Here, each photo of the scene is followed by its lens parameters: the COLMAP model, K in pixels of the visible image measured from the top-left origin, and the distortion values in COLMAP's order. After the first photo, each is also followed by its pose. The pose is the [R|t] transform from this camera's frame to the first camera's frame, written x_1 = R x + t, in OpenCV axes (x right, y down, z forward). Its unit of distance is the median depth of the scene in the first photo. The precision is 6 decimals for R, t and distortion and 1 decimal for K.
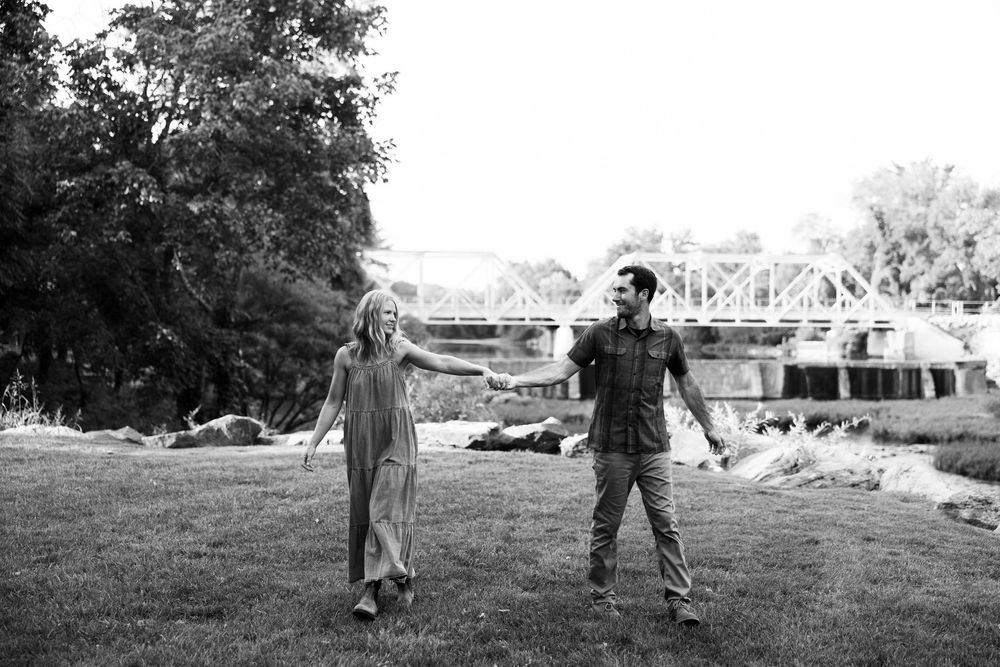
lens RADIAL K [[1295.0, 0, 512.4], [0, 1295.0, 344.9], [0, 0, 1]] dist [0.028004, 0.000000]
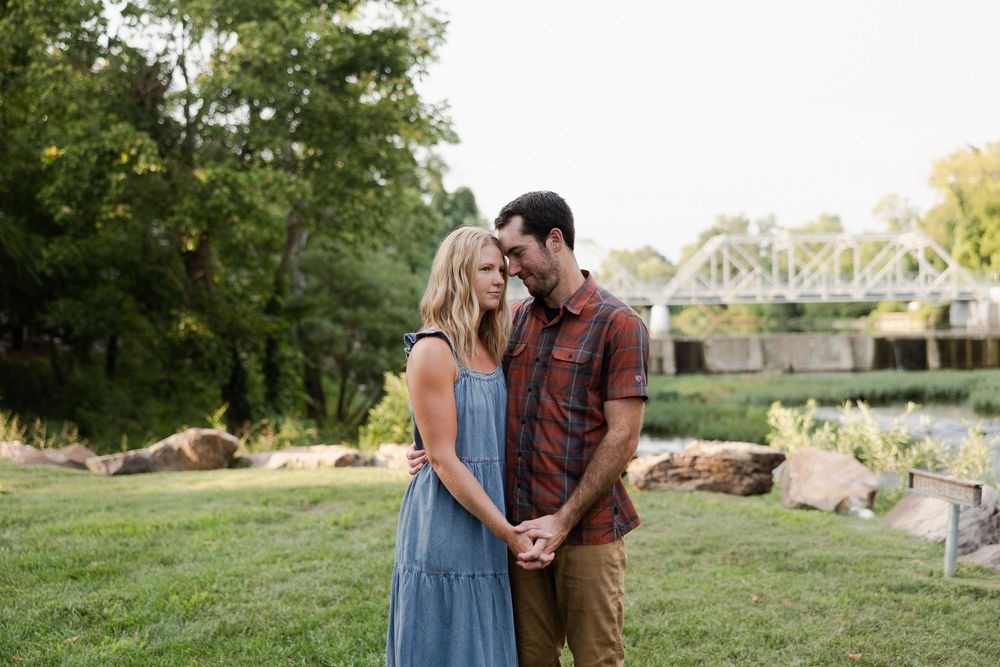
lens RADIAL K [[1114.6, 0, 498.9], [0, 1114.6, 326.5], [0, 0, 1]] dist [0.000797, 0.000000]
pose [[0.994078, -0.022754, -0.106259, 0.010092], [0.022974, 0.999736, 0.000842, -0.000933], [0.106212, -0.003278, 0.994338, 0.116697]]
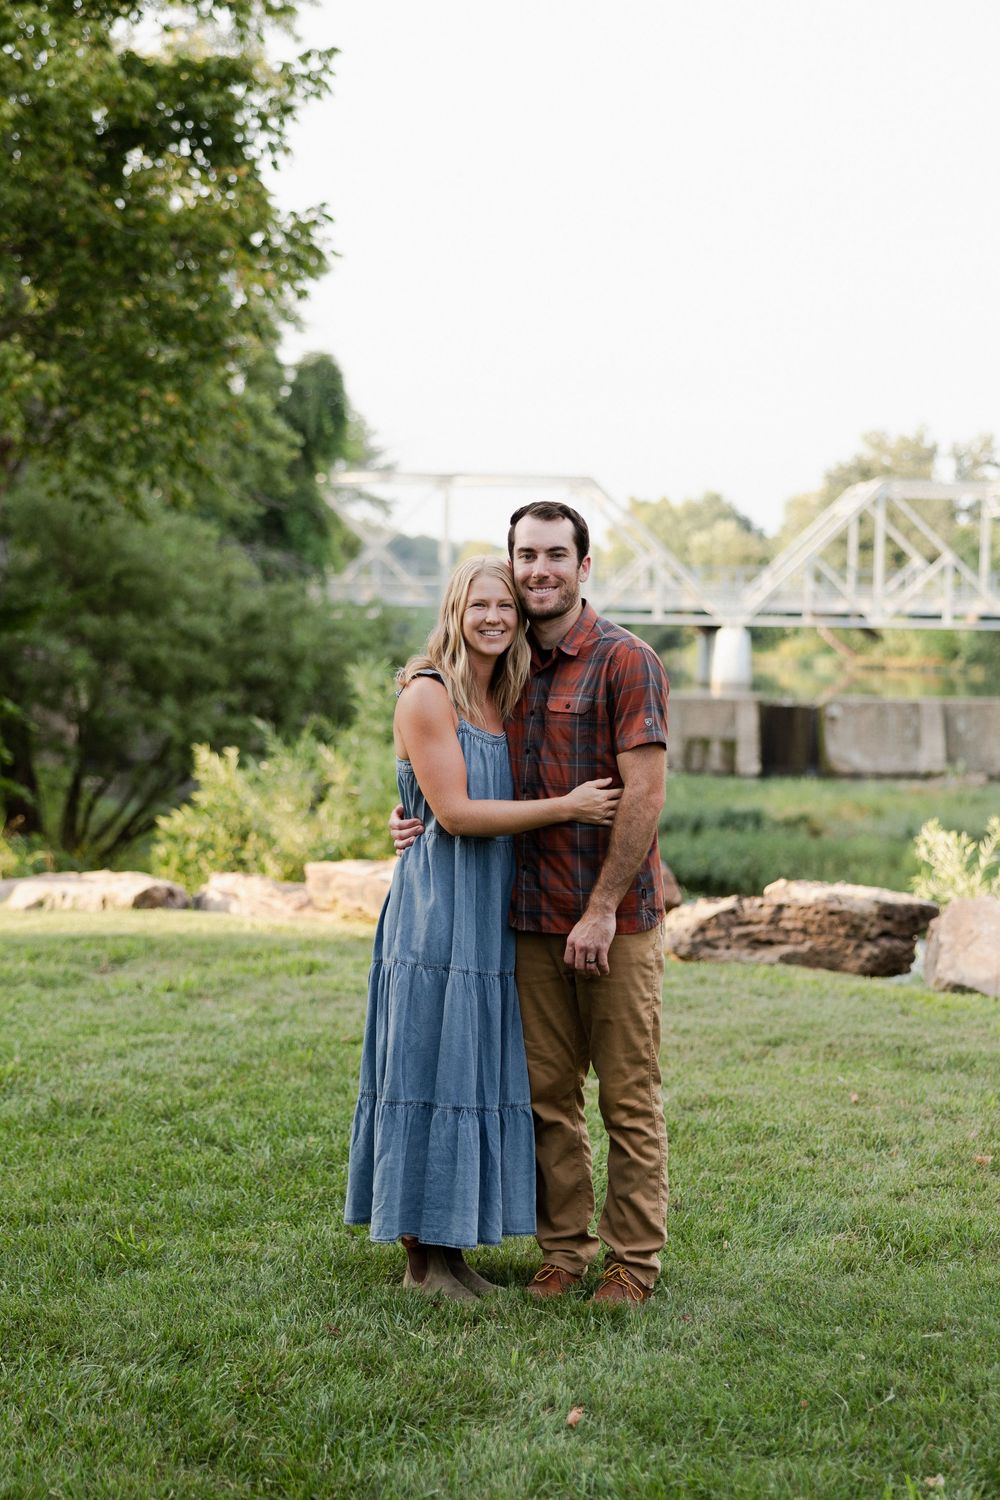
lens RADIAL K [[2484.8, 0, 458.7], [0, 2484.8, 767.3], [0, 0, 1]] dist [0.019013, 0.000000]
pose [[0.997281, 0.015262, -0.072090, 0.008715], [-0.012142, 0.998979, 0.043524, -0.001388], [0.072680, -0.042531, 0.996448, 0.069040]]
